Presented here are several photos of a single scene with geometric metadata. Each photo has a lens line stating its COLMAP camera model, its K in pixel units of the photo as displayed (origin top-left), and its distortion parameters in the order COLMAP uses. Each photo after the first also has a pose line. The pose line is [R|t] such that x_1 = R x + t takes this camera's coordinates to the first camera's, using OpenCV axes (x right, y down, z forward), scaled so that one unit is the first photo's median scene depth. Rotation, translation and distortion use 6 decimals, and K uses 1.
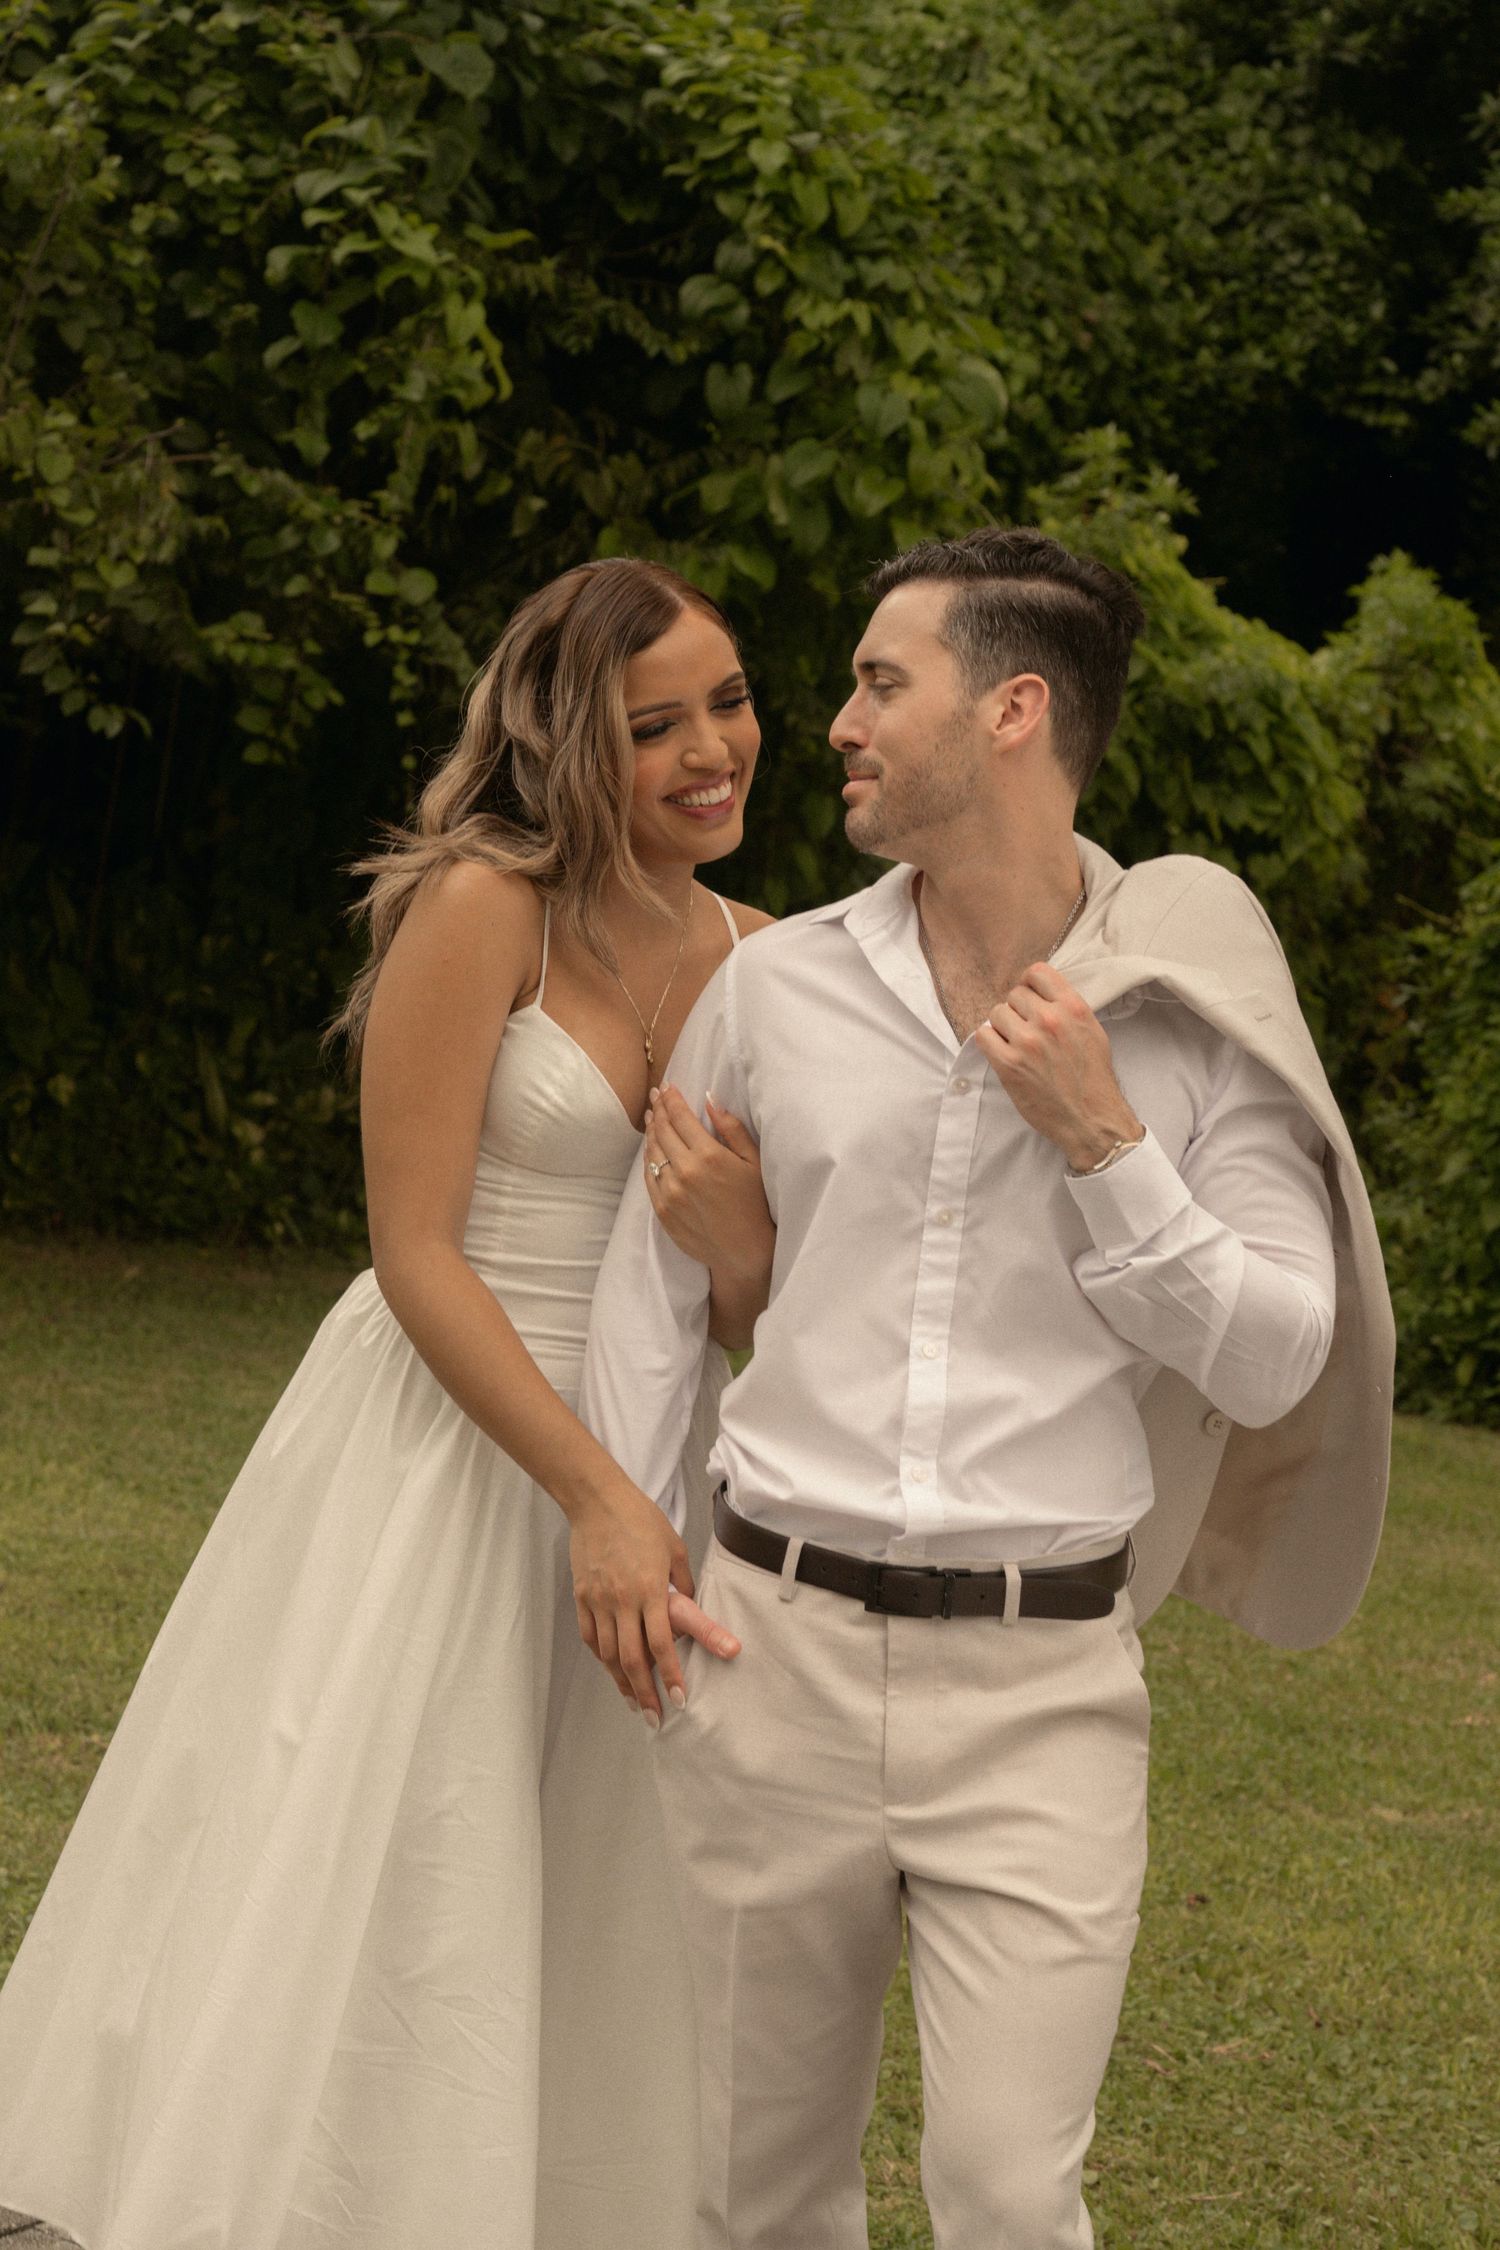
lens RADIAL K [[3934.6, 0, 748.4], [0, 3934.6, 1190.5], [0, 0, 1]] dist [0.008368, 0.176995]
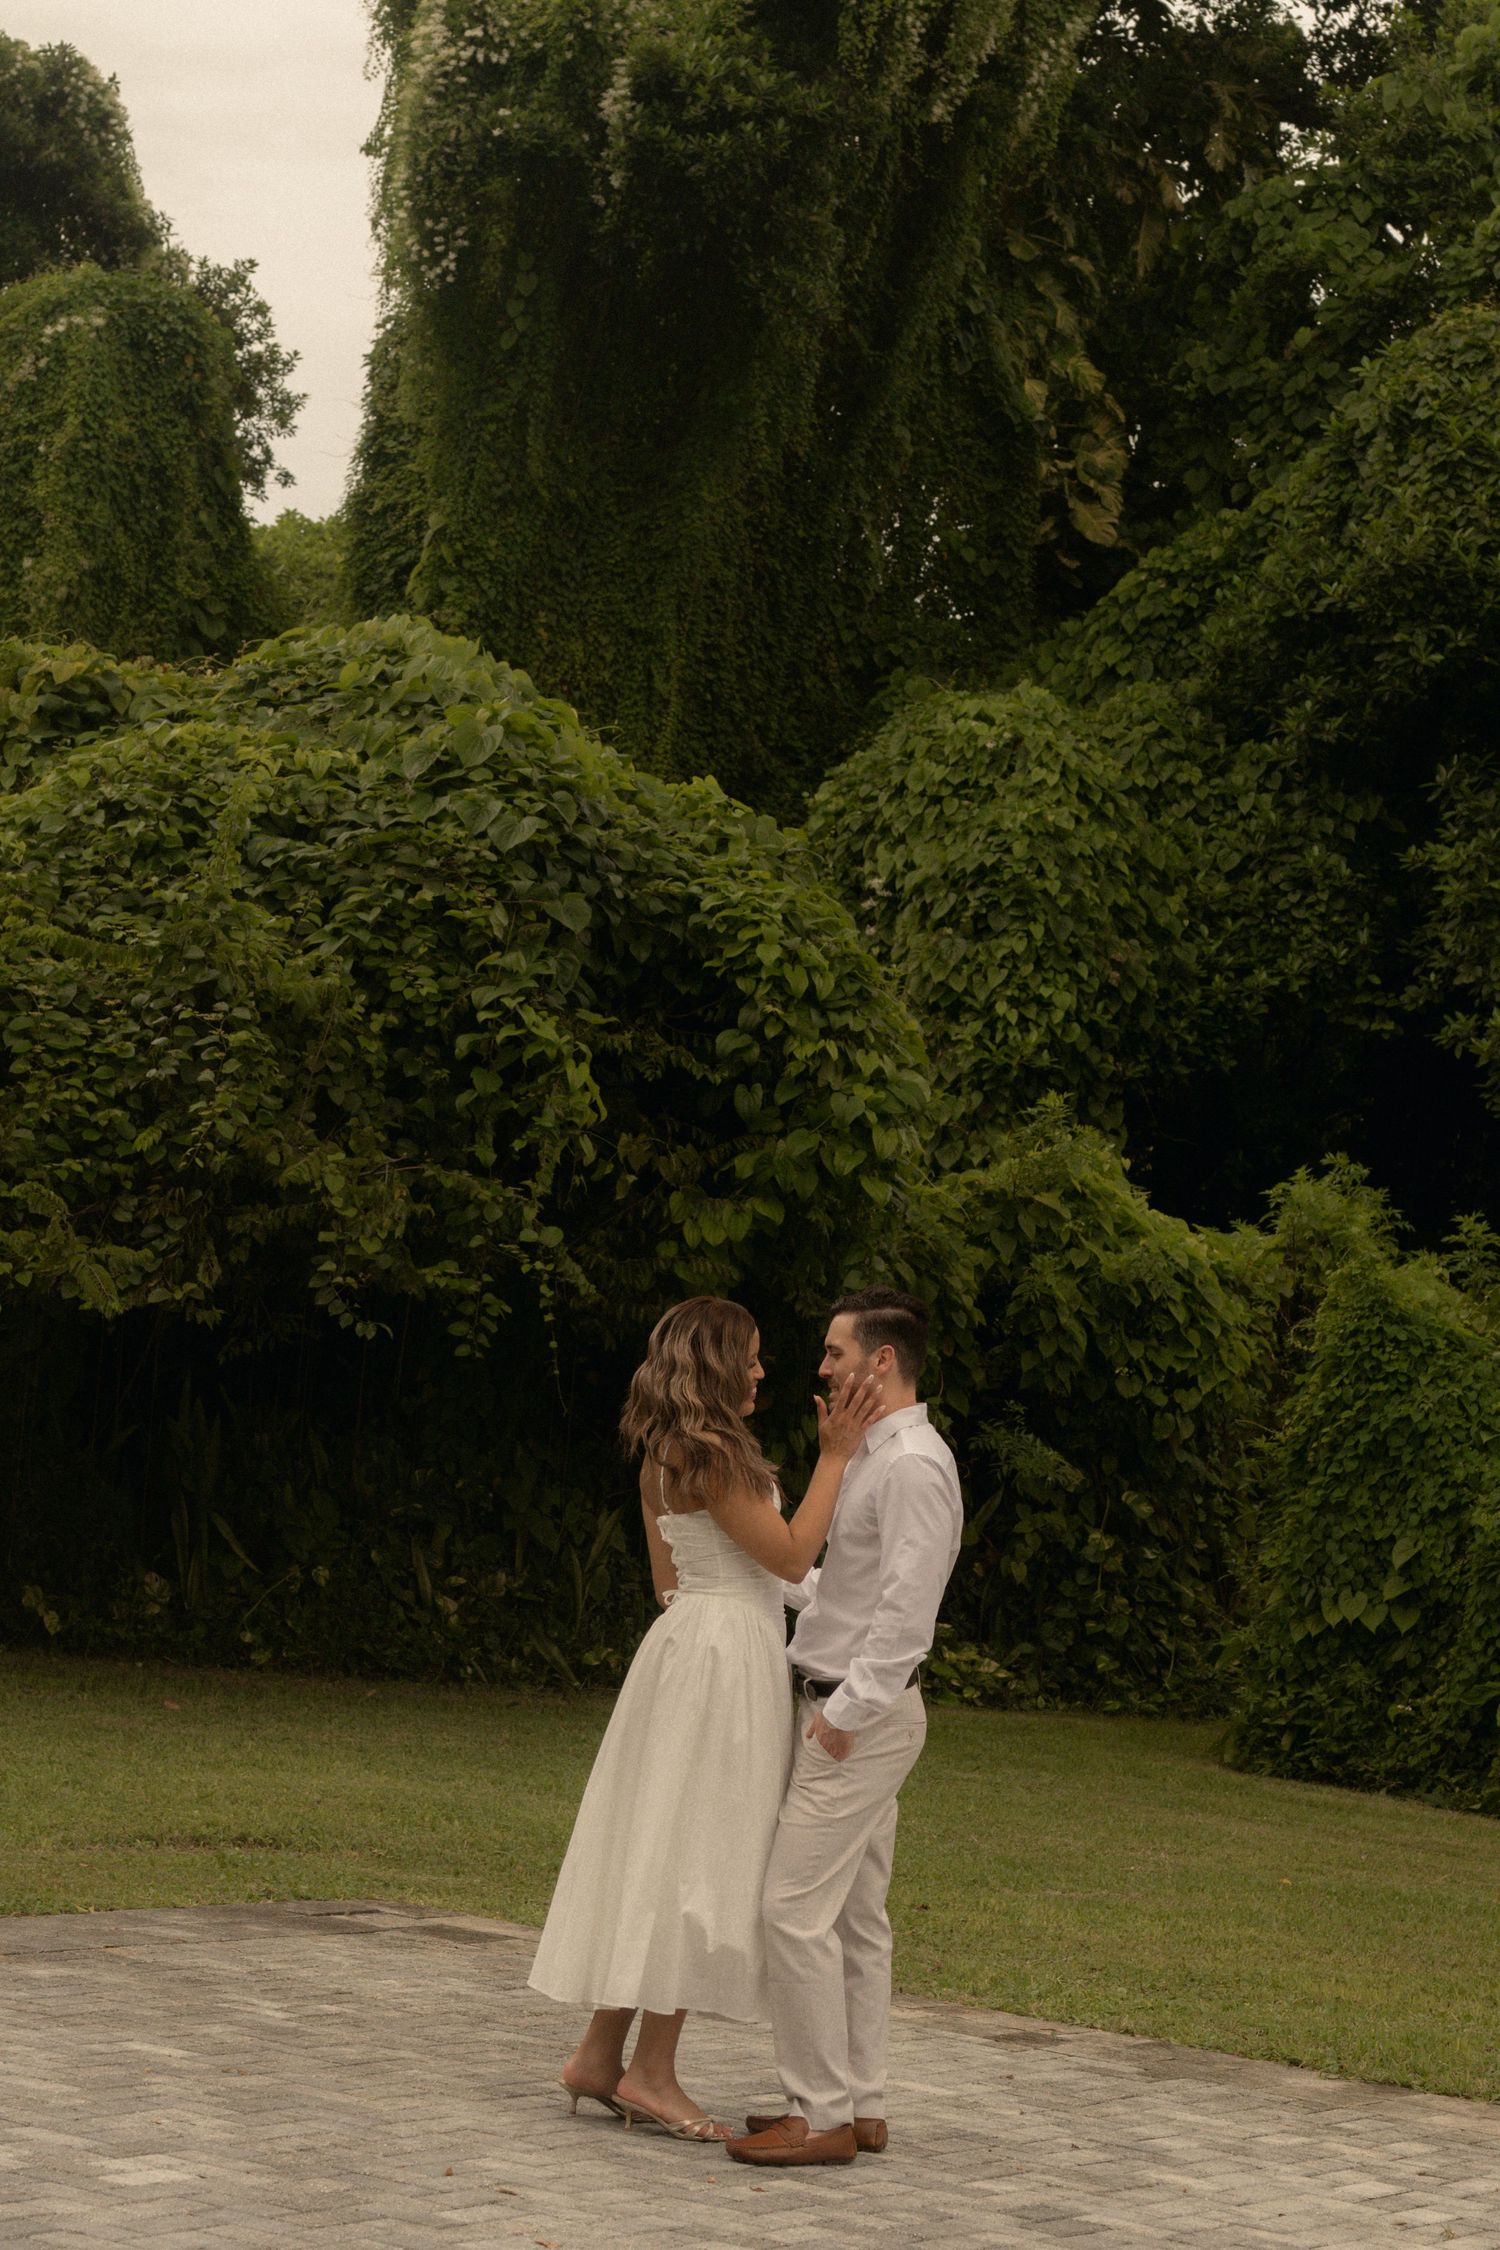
lens RADIAL K [[3930.1, 0, 707.3], [0, 3930.1, 1125.1], [0, 0, 1]] dist [0.483305, 0.028647]
pose [[0.997468, -0.042850, -0.056763, 0.066704], [0.033323, 0.986675, -0.159255, 0.054808], [0.062831, 0.156960, 0.985604, -0.539815]]
